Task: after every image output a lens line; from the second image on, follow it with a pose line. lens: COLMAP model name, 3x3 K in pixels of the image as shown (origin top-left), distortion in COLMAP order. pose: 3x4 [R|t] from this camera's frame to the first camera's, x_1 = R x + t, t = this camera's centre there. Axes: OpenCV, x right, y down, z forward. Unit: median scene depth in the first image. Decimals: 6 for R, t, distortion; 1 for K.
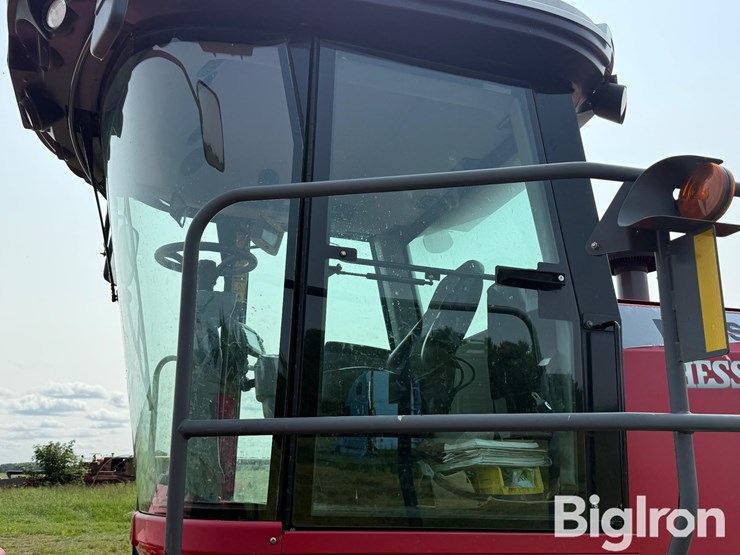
lens RADIAL K [[735.0, 0, 370.0], [0, 735.0, 277.5], [0, 0, 1]] dist [0.170607, -0.359360]
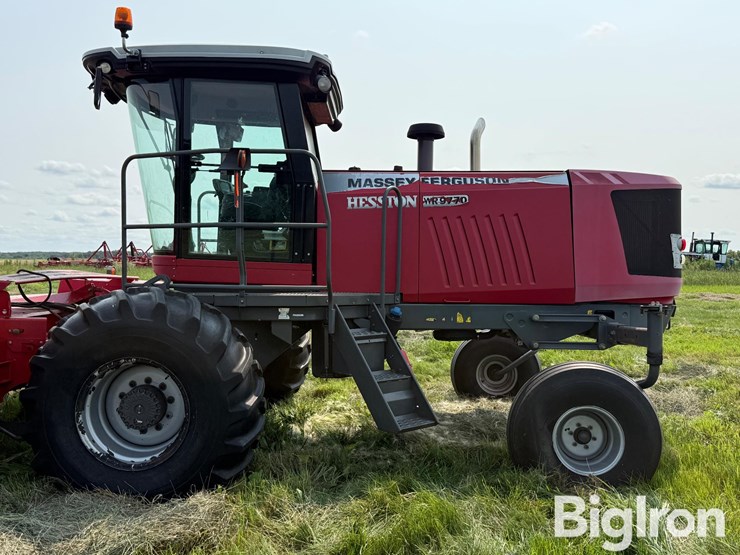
lens RADIAL K [[735.0, 0, 370.0], [0, 735.0, 277.5], [0, 0, 1]] dist [0.170607, -0.359360]
pose [[0.946168, 0.017740, -0.323189, 1.224005], [0.070424, 0.963293, 0.259050, -0.246120], [0.315921, -0.267865, 0.910188, -1.185340]]
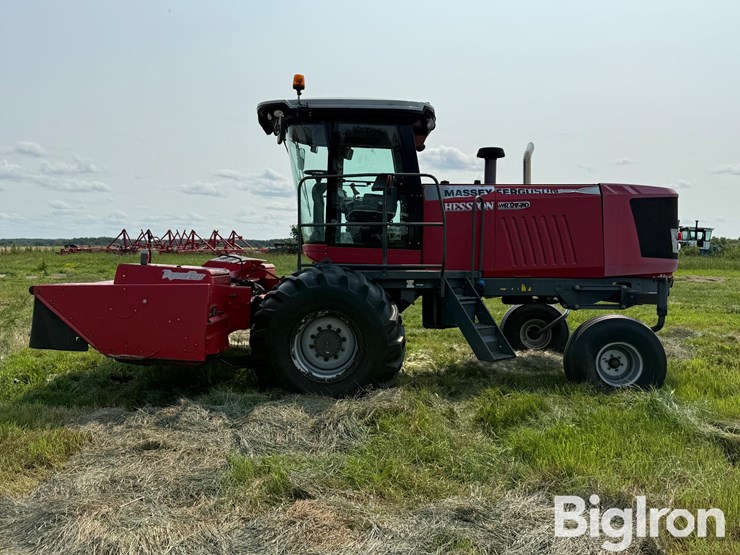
lens RADIAL K [[735.0, 0, 370.0], [0, 735.0, 277.5], [0, 0, 1]] dist [0.170607, -0.359360]
pose [[0.951889, 0.021811, -0.305667, 1.100690], [0.067079, 0.958444, 0.277284, -0.516343], [0.299013, -0.284447, 0.910868, -2.243955]]
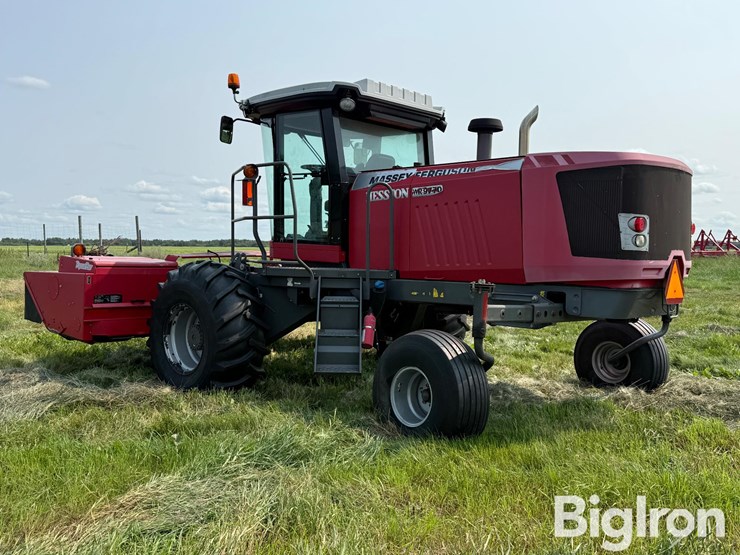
lens RADIAL K [[735.0, 0, 370.0], [0, 735.0, 277.5], [0, 0, 1]] dist [0.170607, -0.359360]
pose [[0.458741, 0.044225, -0.887469, 2.995369], [0.212333, 0.964370, 0.157814, -0.022730], [0.862828, -0.260835, 0.433005, -0.346419]]
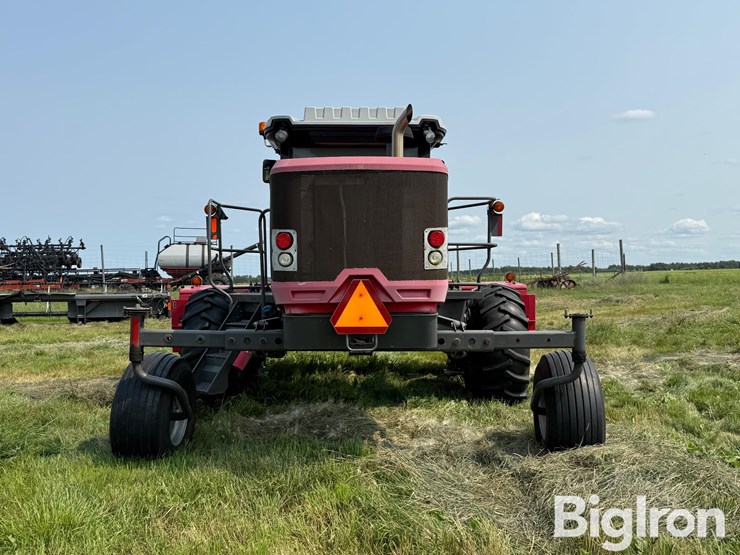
lens RADIAL K [[735.0, 0, 370.0], [0, 735.0, 277.5], [0, 0, 1]] dist [0.170607, -0.359360]
pose [[-0.279134, 0.010948, -0.960190, 3.169545], [0.262309, 0.962773, -0.065277, 0.614230], [0.923730, -0.270088, -0.271615, 2.025564]]
